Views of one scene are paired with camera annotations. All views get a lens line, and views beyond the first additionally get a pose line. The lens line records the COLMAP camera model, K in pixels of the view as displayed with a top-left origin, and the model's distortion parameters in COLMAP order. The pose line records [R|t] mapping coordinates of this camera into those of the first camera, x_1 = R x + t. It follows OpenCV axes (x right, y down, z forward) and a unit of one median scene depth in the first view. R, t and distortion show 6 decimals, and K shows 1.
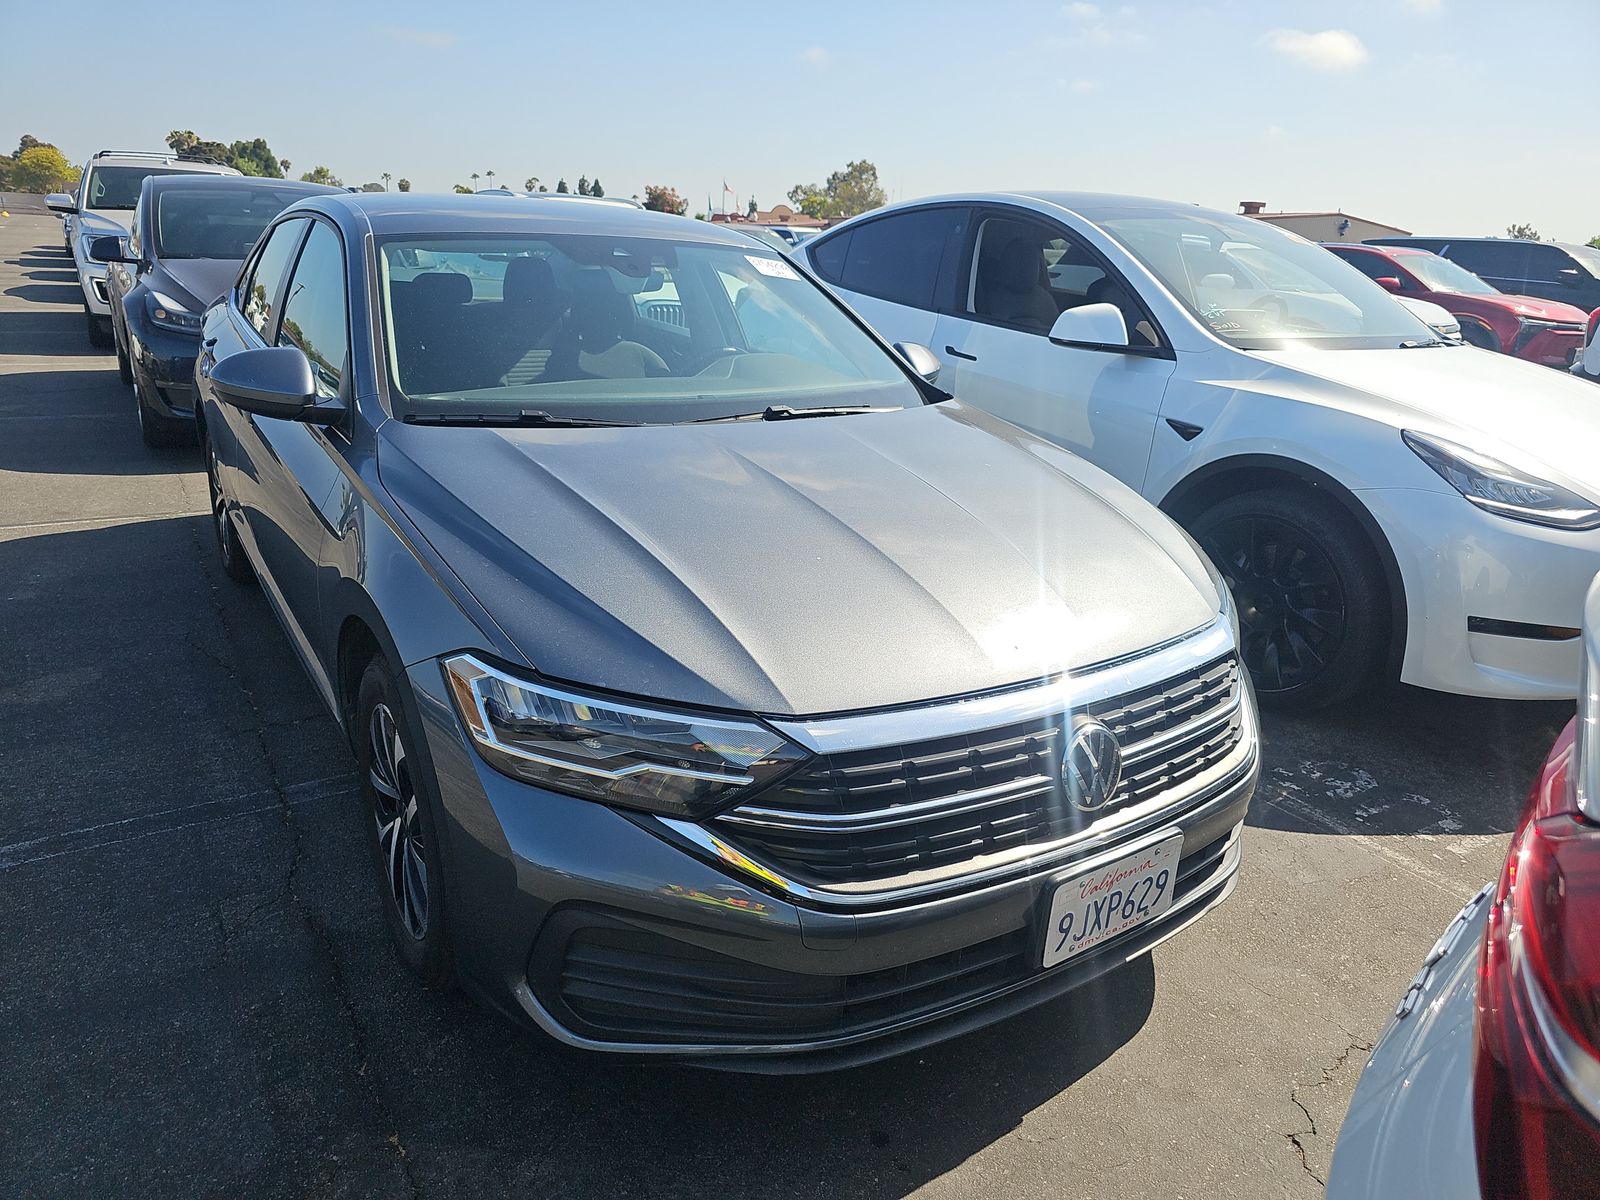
lens RADIAL K [[1067.4, 0, 805.8], [0, 1067.4, 596.1], [0, 0, 1]] dist [0.033200, -0.028246]
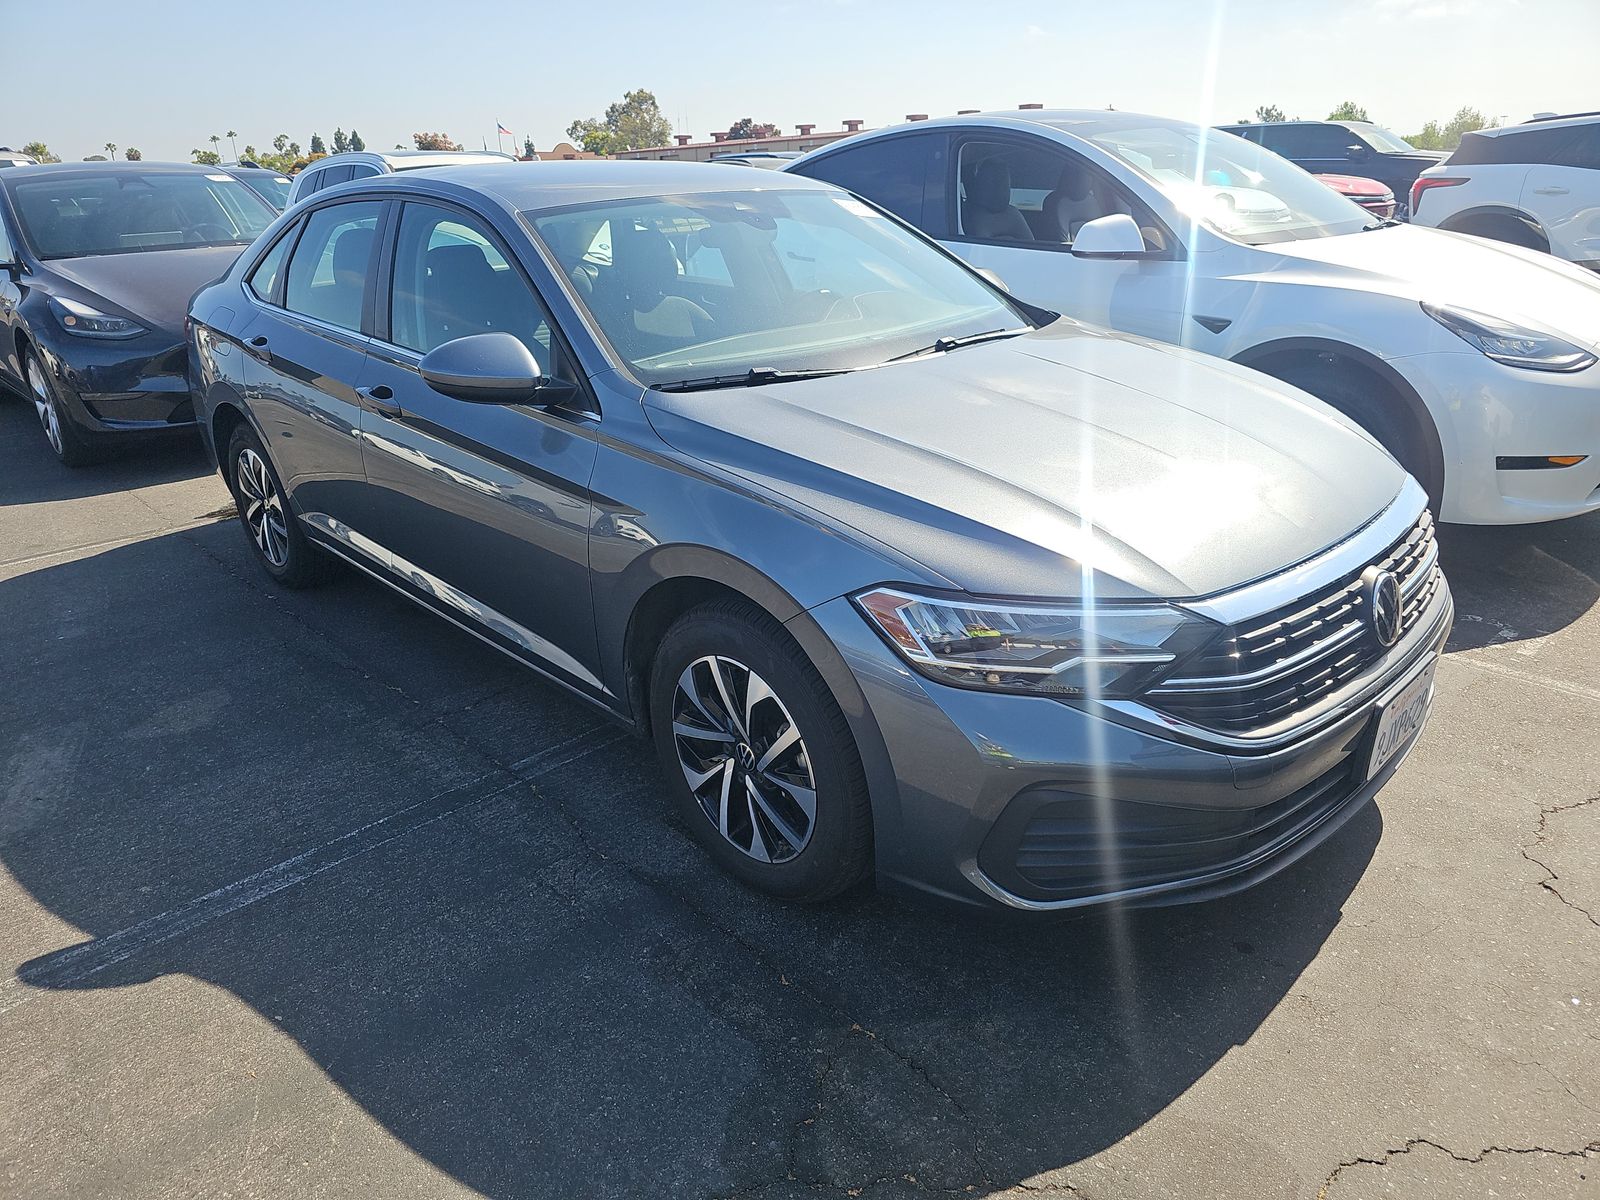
lens RADIAL K [[1067.4, 0, 797.9], [0, 1067.4, 602.7], [0, 0, 1]] dist [0.033200, -0.028246]
pose [[0.978470, -0.144782, 0.147087, -0.251138], [0.135204, 0.988110, 0.073204, -0.010140], [-0.155936, -0.051741, 0.986411, -0.032059]]
